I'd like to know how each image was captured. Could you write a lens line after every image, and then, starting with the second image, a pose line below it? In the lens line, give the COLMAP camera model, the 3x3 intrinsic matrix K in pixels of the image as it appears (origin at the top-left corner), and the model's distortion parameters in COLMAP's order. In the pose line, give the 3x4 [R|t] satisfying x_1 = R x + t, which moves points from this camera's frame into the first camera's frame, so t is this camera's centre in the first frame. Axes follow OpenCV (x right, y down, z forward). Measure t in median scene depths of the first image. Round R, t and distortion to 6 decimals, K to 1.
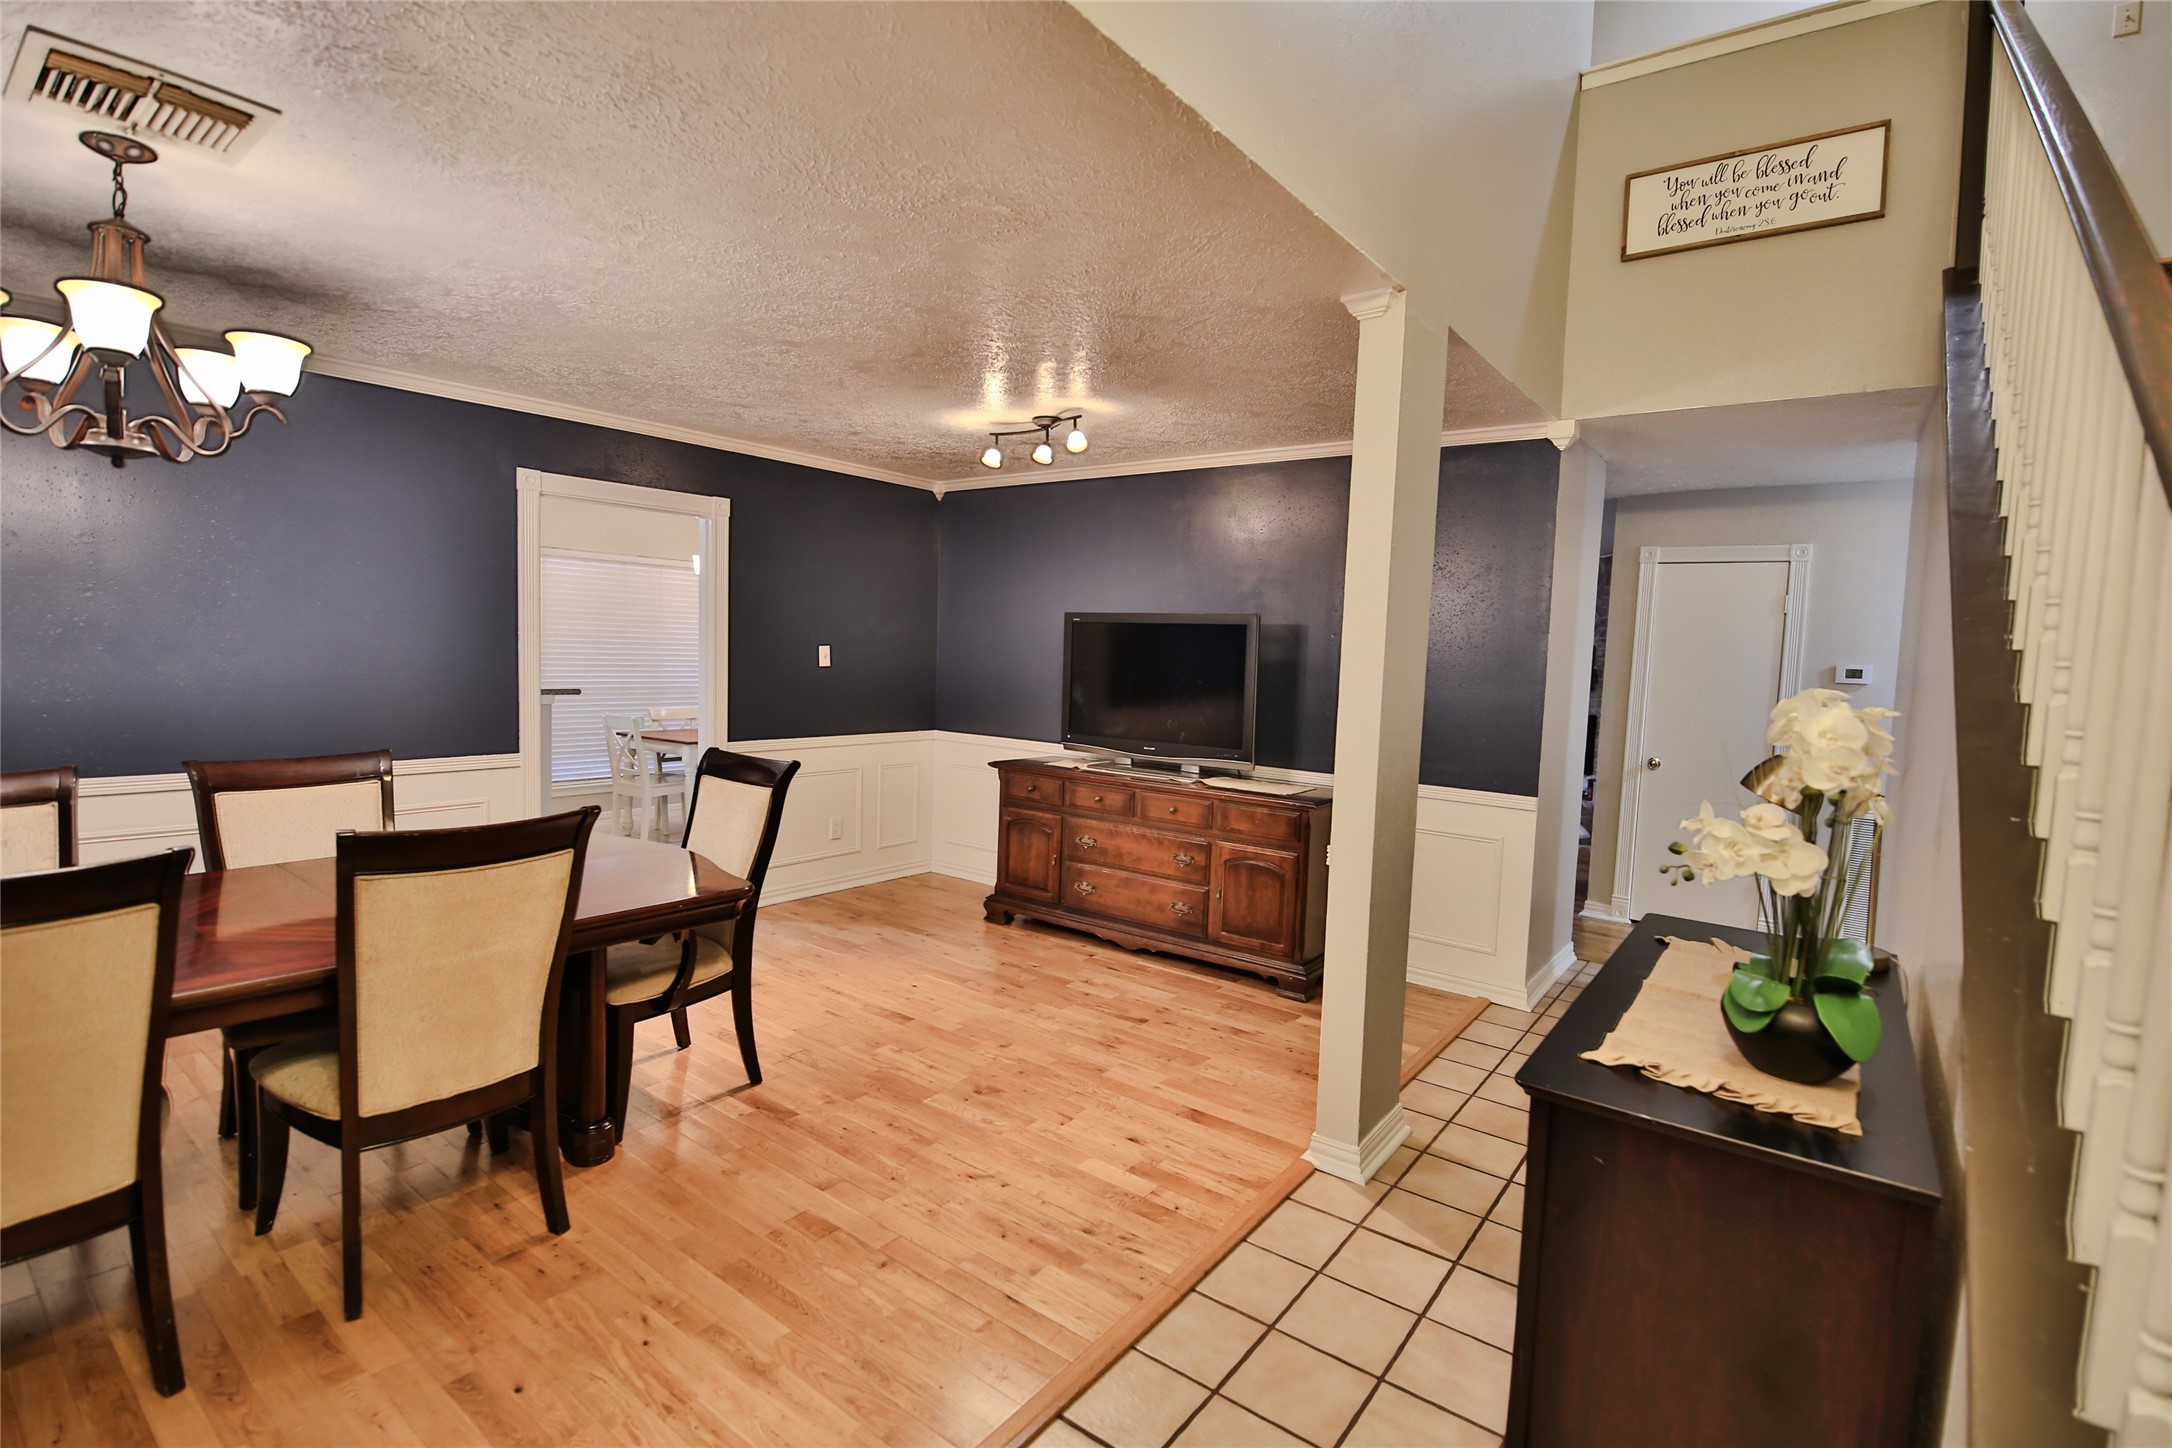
lens RADIAL K [[994.2, 0, 1095.0], [0, 994.2, 715.8], [0, 0, 1]] dist [0.000346, -0.010886]
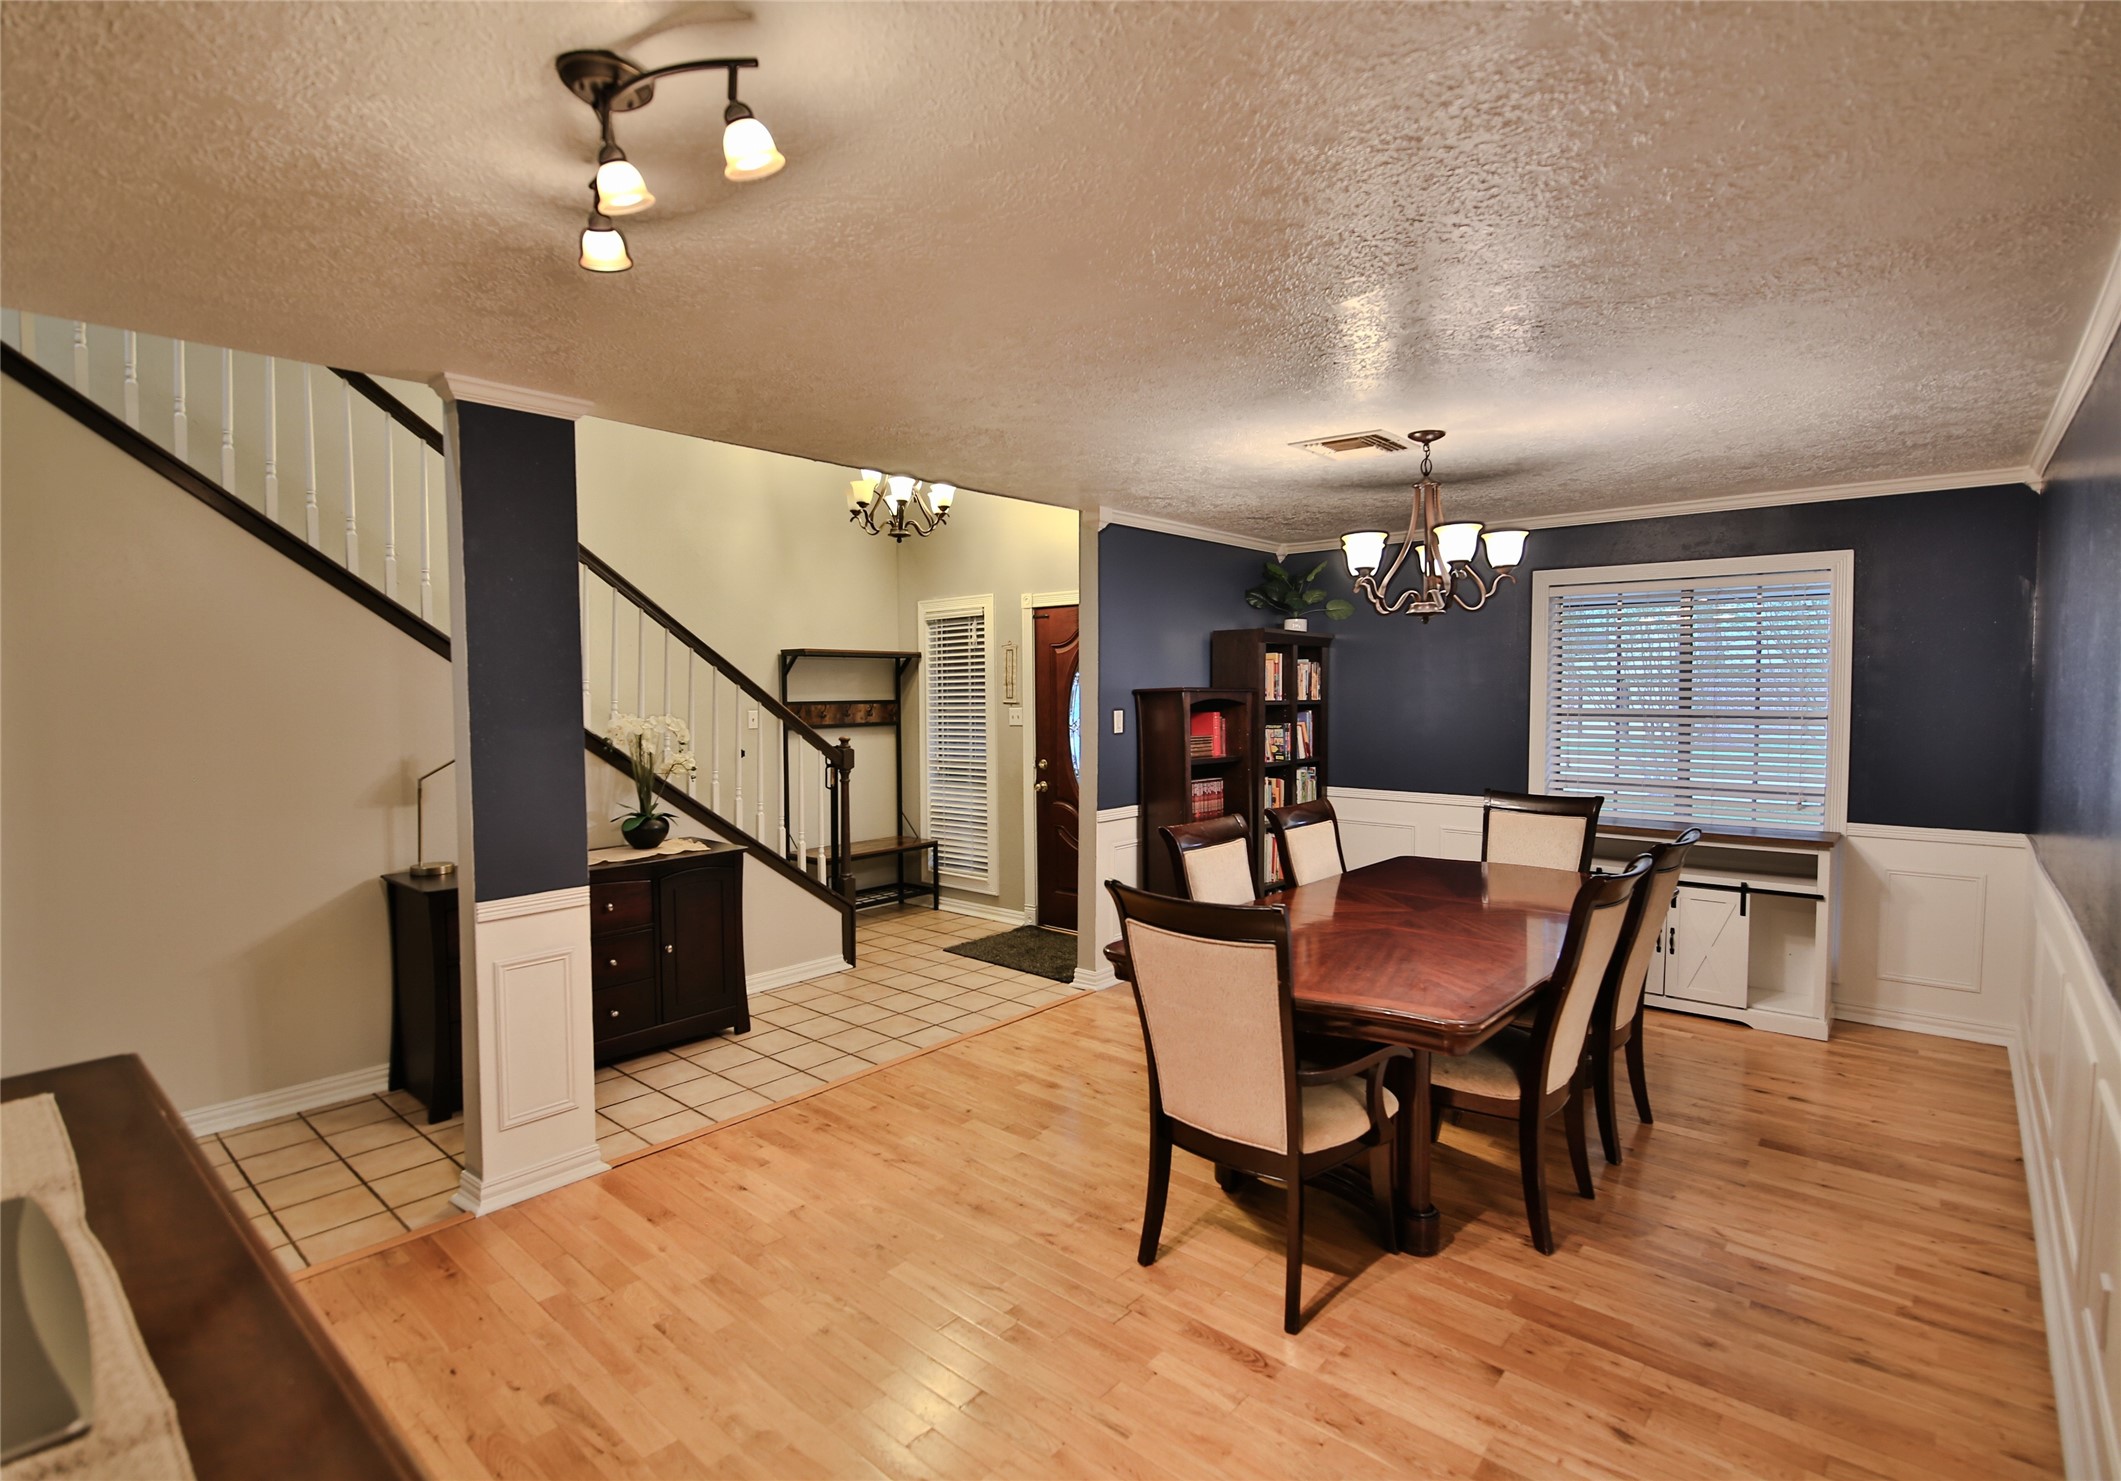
lens RADIAL K [[1023.6, 0, 1033.2], [0, 1023.6, 732.9], [0, 0, 1]] dist [-0.022037, -0.000392]
pose [[-0.995093, -0.038491, 0.091148, -0.342424], [-0.027496, 0.992519, 0.118953, -0.183055], [-0.095044, 0.115863, -0.988707, 1.961702]]
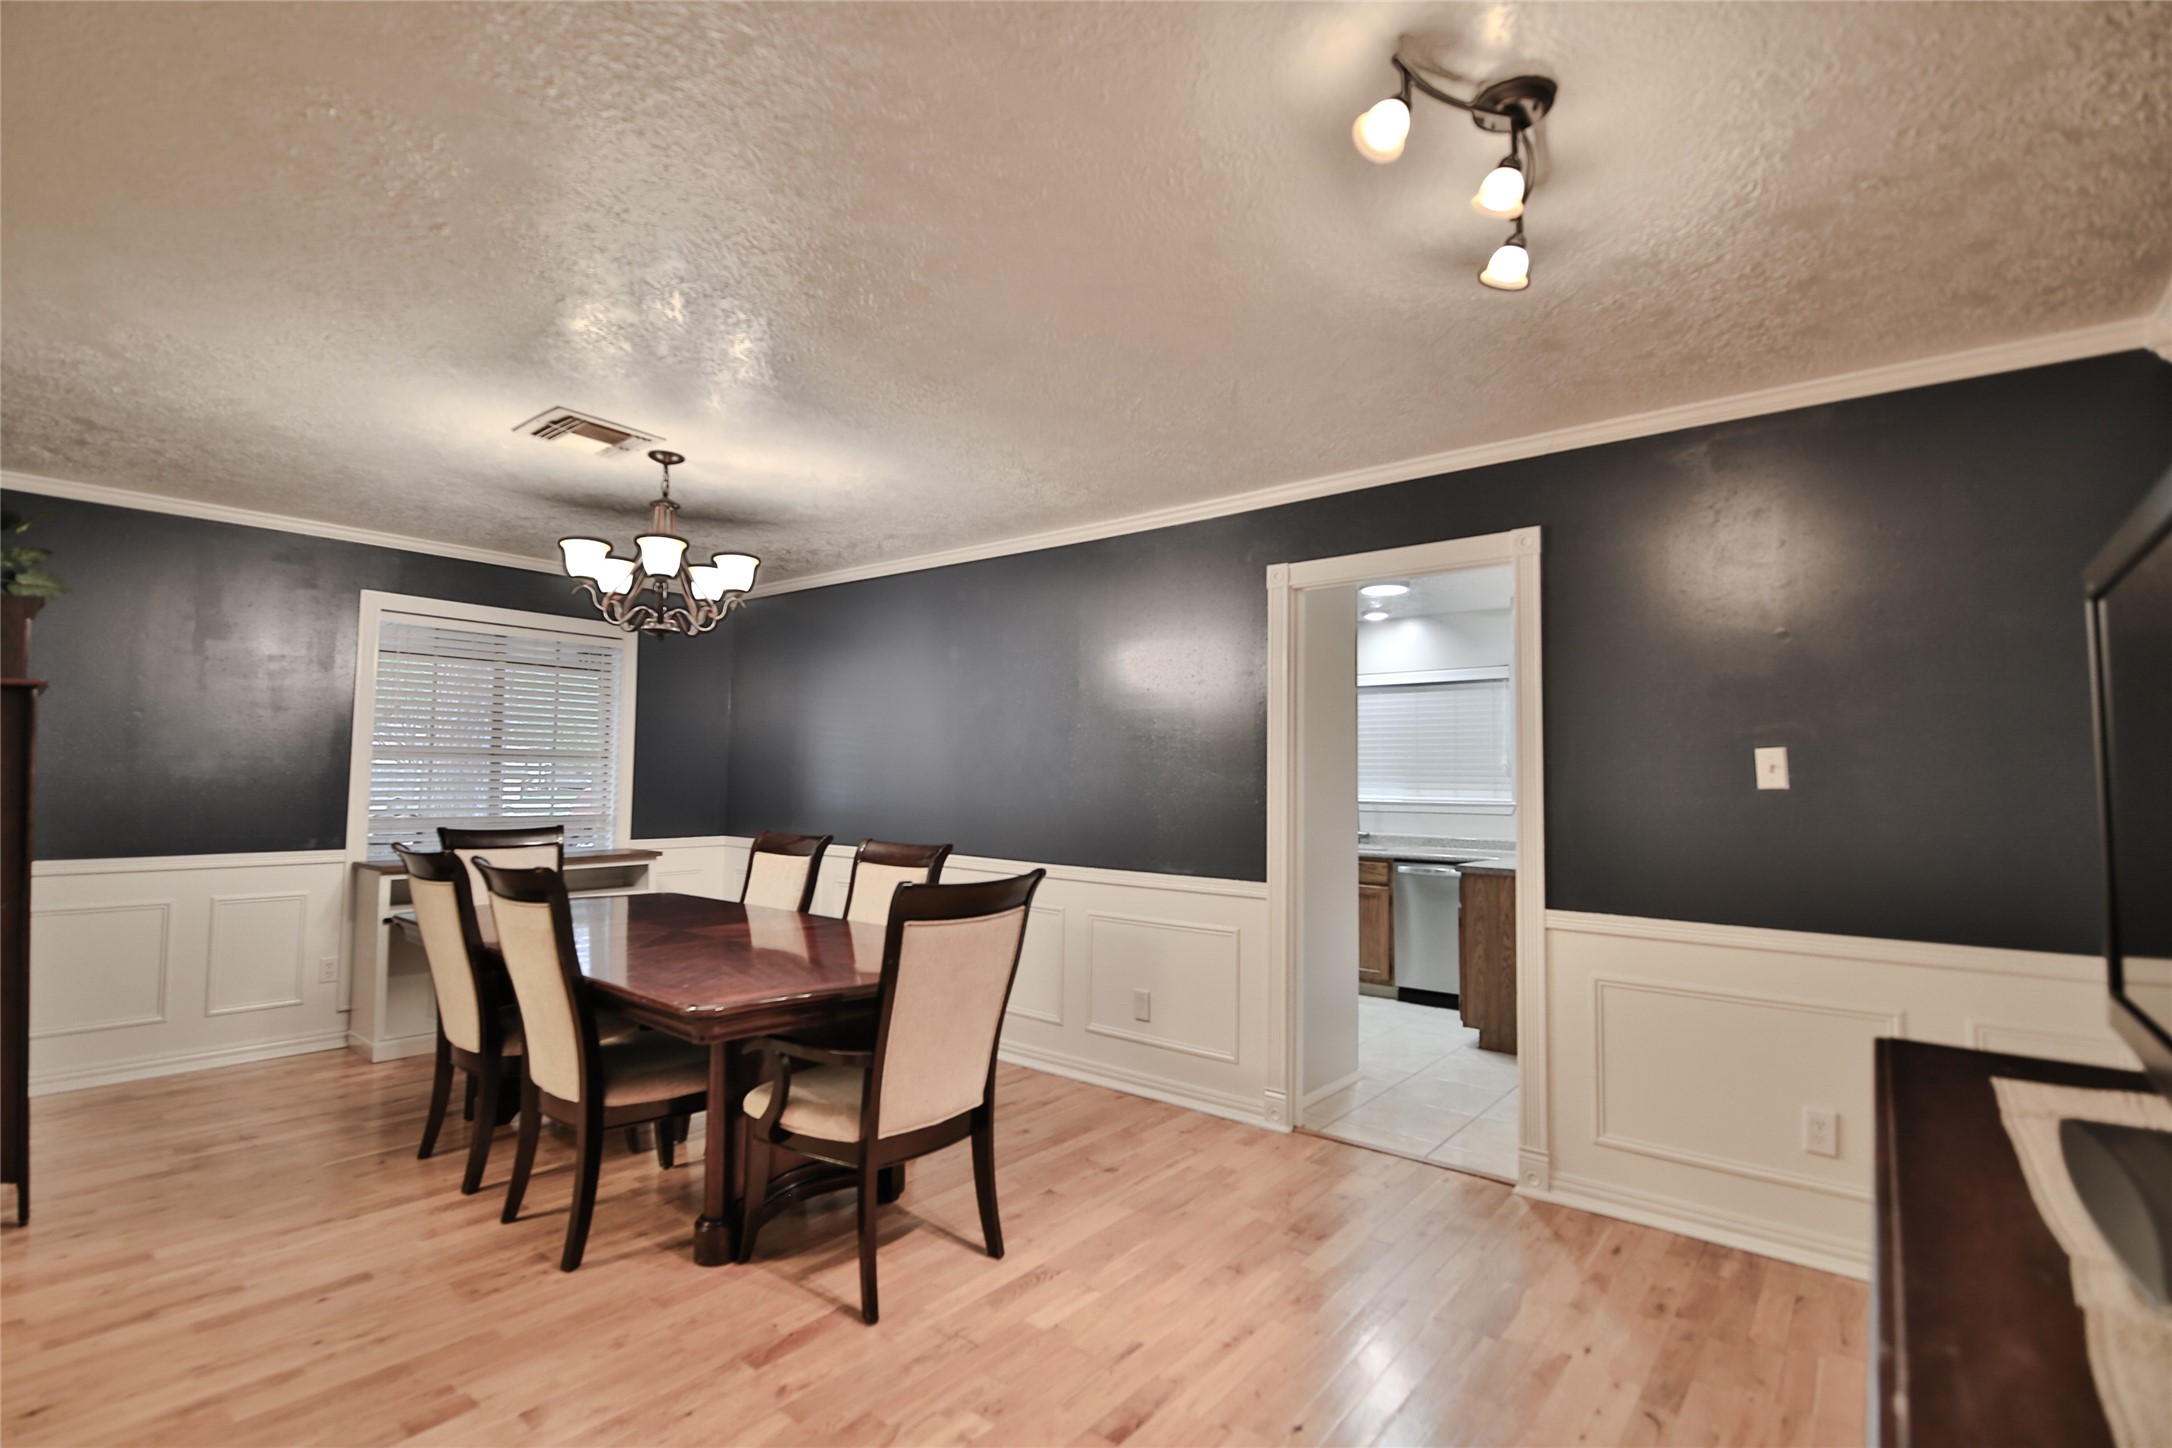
lens RADIAL K [[994.2, 0, 1095.0], [0, 994.2, 715.8], [0, 0, 1]] dist [0.000346, -0.010886]
pose [[-0.033685, -0.098266, -0.994590, 0.460867], [-0.082327, 0.992045, -0.095227, -0.018623], [0.996036, 0.078674, -0.041507, 1.264262]]
